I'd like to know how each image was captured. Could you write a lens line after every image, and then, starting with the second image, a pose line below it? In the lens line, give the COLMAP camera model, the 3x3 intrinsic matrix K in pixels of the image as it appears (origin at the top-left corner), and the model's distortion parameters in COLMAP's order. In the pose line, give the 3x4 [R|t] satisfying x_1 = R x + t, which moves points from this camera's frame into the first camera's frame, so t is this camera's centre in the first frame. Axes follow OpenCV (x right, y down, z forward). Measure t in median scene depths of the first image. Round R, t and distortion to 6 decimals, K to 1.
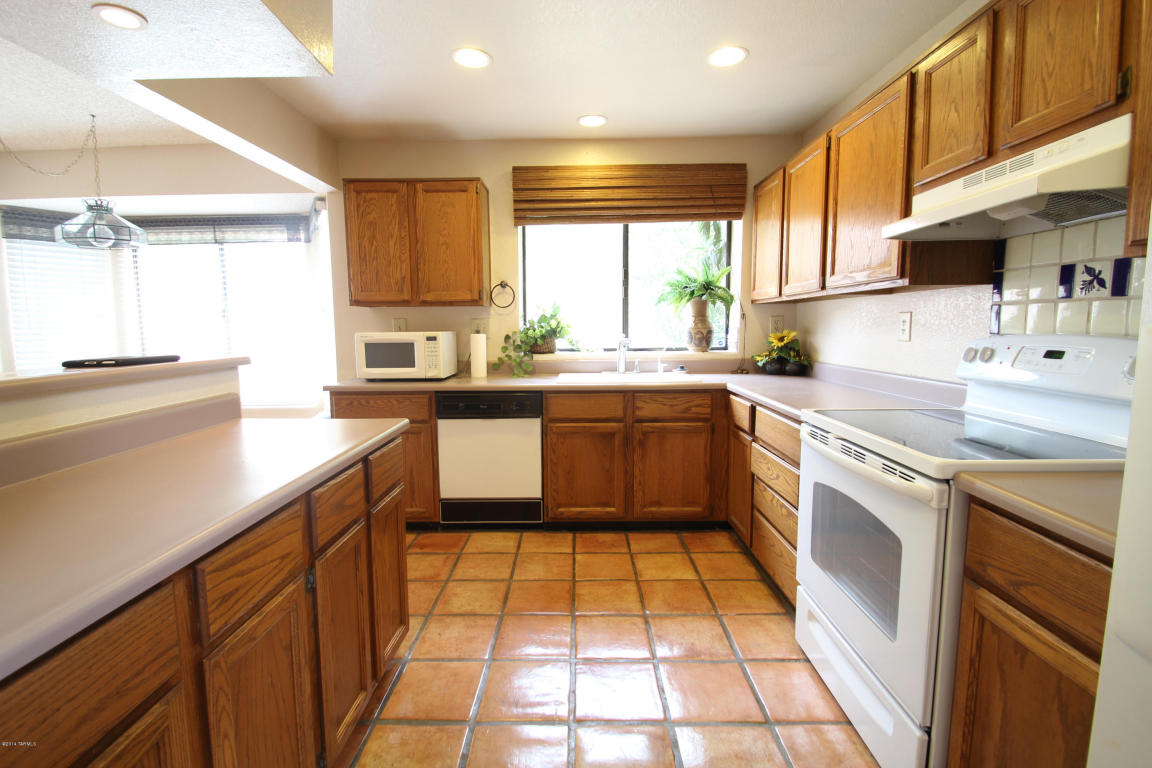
lens RADIAL K [[555.0, 0, 576.0], [0, 555.0, 384.0], [0, 0, 1]] dist [-0.004935, -0.001050]
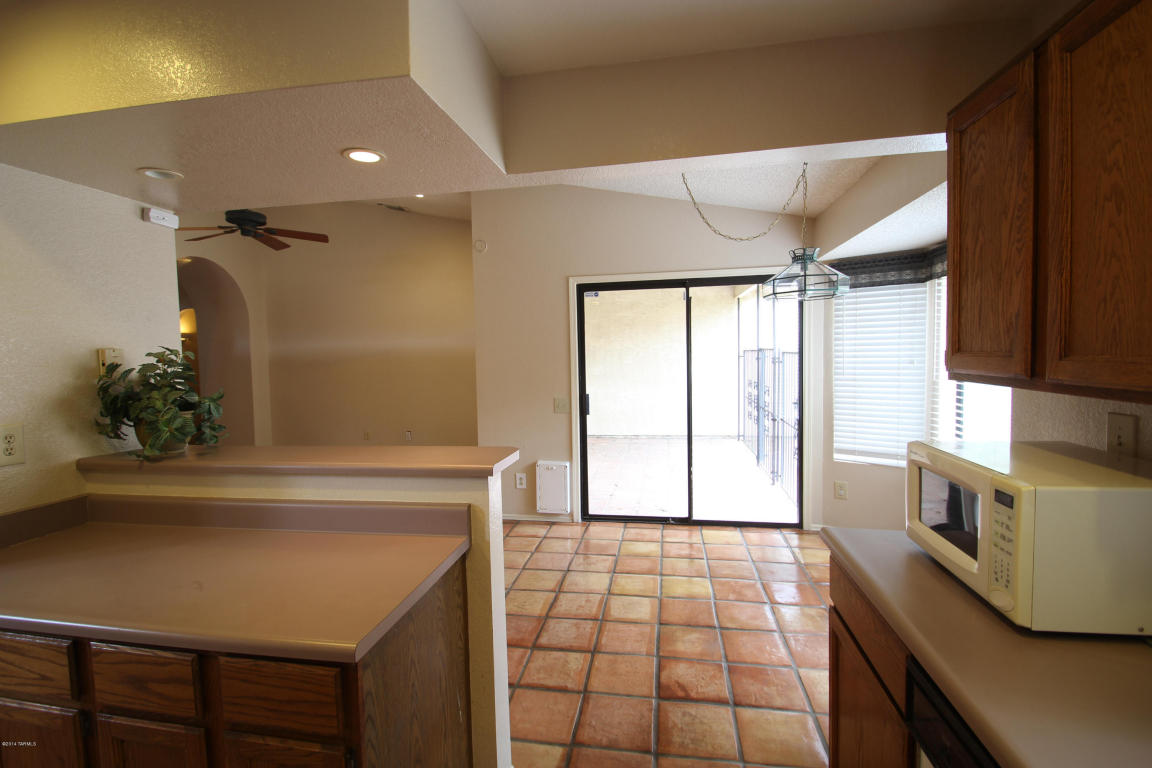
lens RADIAL K [[555.0, 0, 576.0], [0, 555.0, 384.0], [0, 0, 1]] dist [-0.004935, -0.001050]
pose [[-0.170117, 0.071085, -0.982857, 0.110273], [-0.080111, 0.993096, 0.085691, -0.154454], [0.982162, 0.093315, -0.163248, 0.777063]]
